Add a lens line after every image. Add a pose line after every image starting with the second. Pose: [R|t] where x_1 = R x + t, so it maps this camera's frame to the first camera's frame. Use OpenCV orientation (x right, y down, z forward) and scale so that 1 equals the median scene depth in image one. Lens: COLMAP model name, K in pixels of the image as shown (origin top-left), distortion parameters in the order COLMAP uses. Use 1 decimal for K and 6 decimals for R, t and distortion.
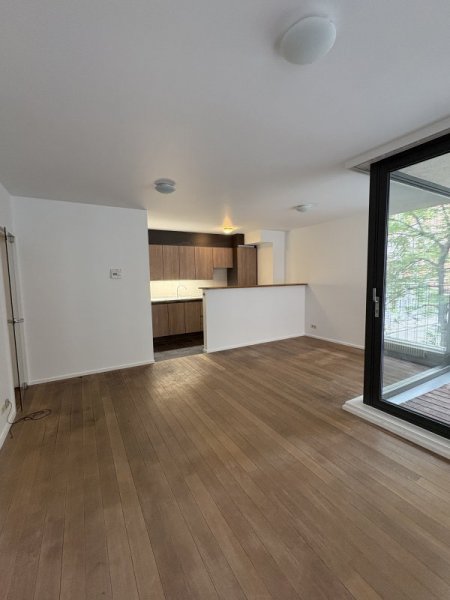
lens RADIAL K [[260.5, 0, 225.5], [0, 260.5, 300.5], [0, 0, 1]] dist [-0.001384, 0.000172]
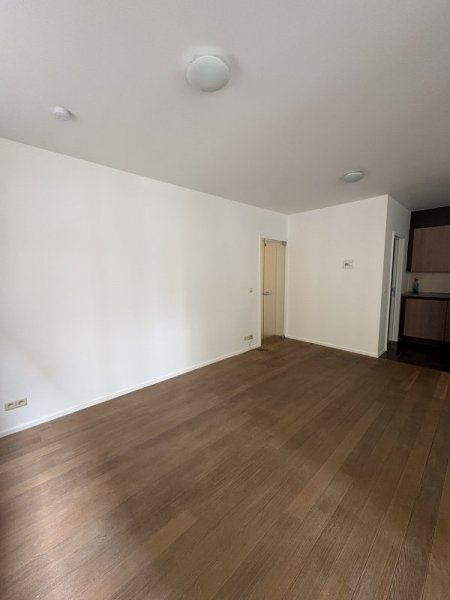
lens RADIAL K [[238.9, 0, 223.3], [0, 238.9, 299.2], [0, 0, 1]] dist [0.000402, -0.000262]
pose [[0.222195, 0.135186, -0.965585, 0.673406], [-0.079770, 0.989542, 0.120184, -0.055794], [0.971734, 0.050320, 0.230655, 0.372282]]
